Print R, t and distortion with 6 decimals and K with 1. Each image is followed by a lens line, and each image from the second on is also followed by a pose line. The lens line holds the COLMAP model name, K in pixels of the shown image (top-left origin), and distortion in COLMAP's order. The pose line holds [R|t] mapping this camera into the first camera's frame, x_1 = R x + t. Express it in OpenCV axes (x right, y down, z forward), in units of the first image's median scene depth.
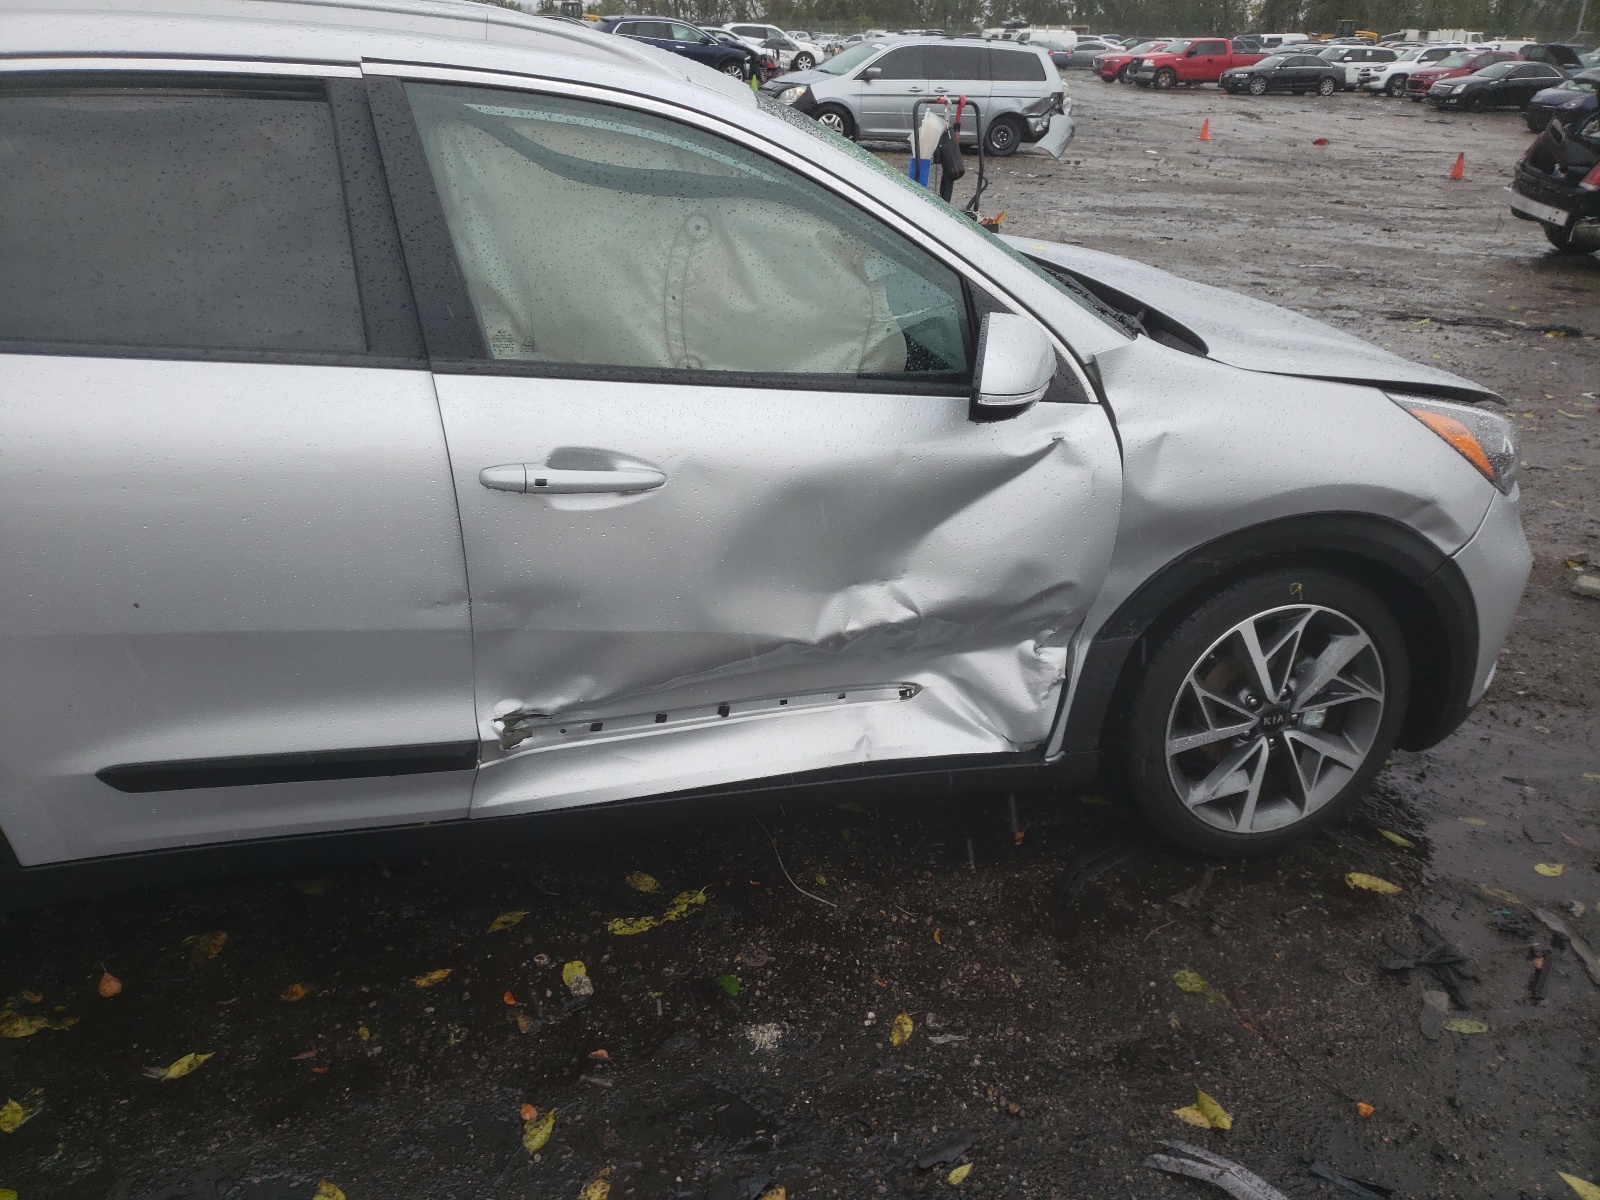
lens RADIAL K [[1191.4, 0, 800.0], [0, 1191.4, 600.0], [0, 0, 1]] dist [-0.035084, 0.083830]
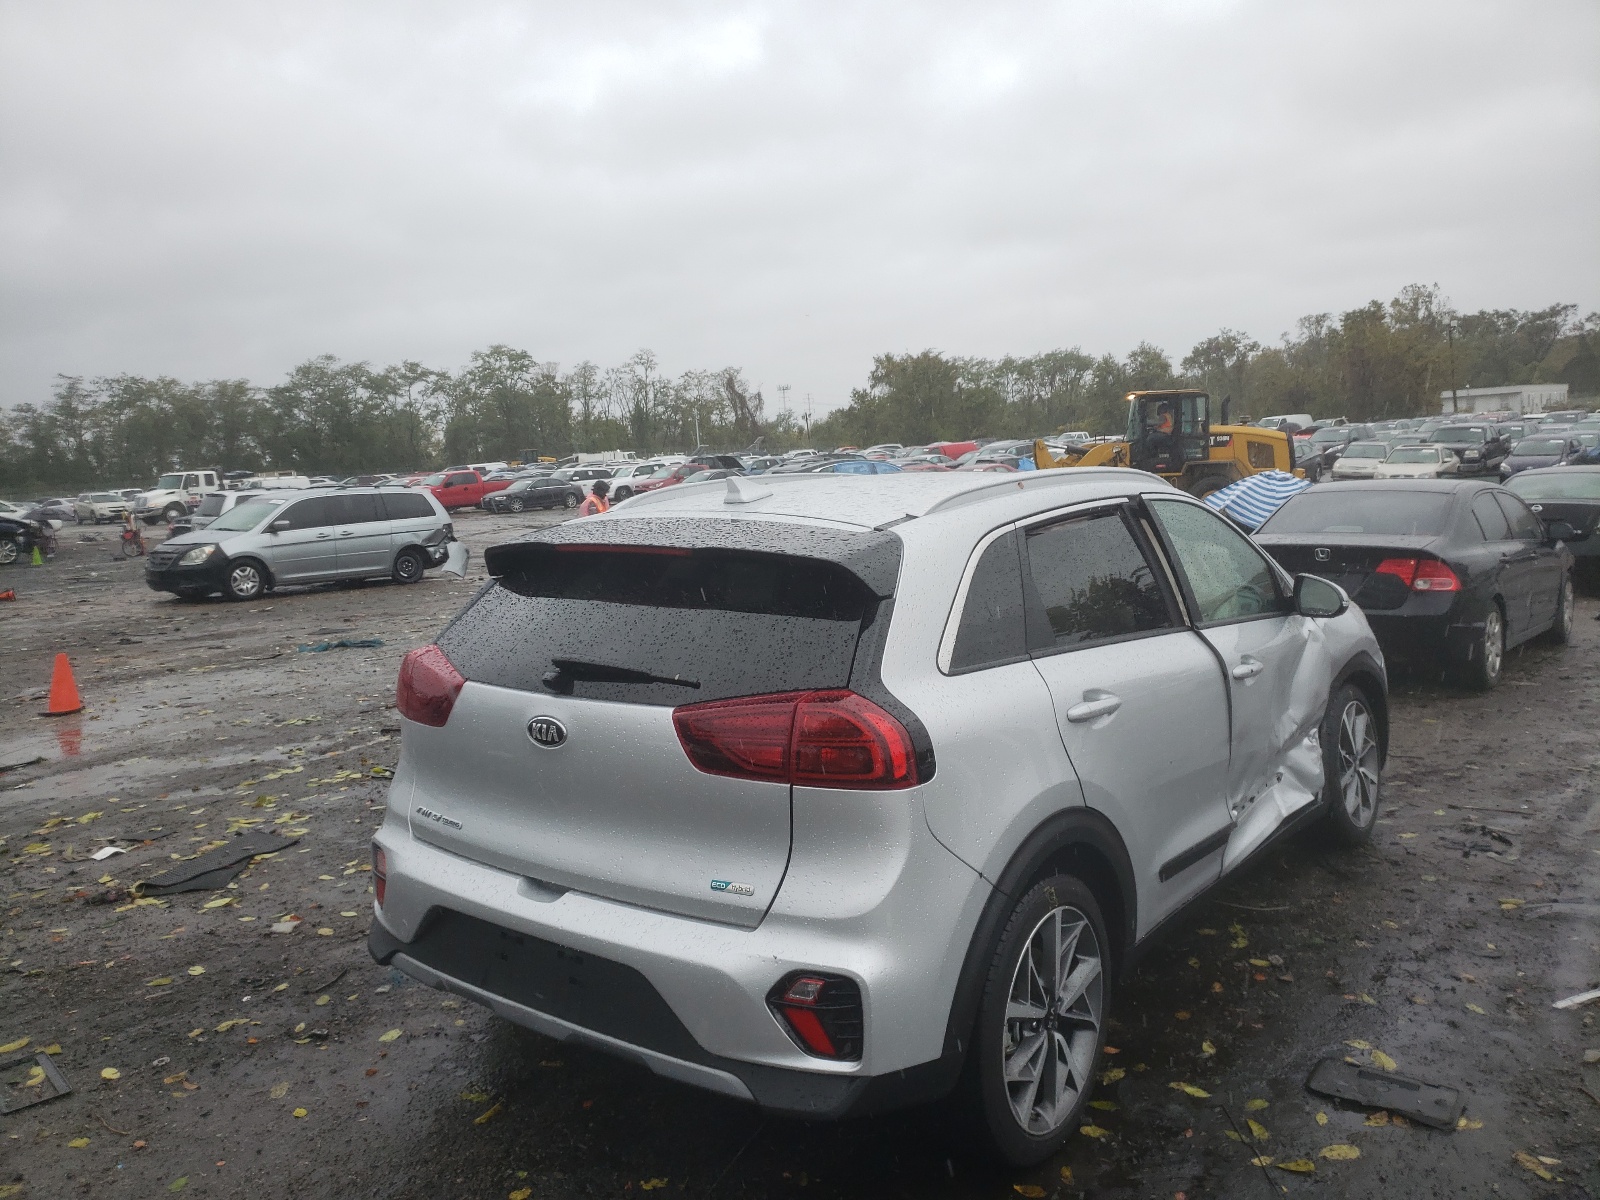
lens RADIAL K [[1191.4, 0, 800.0], [0, 1191.4, 600.0], [0, 0, 1]] dist [-0.035084, 0.083830]
pose [[0.822399, -0.146088, 0.549835, -0.137022], [0.318599, 0.918966, -0.232371, 0.001650], [-0.471333, 0.366278, 0.802300, -0.021641]]
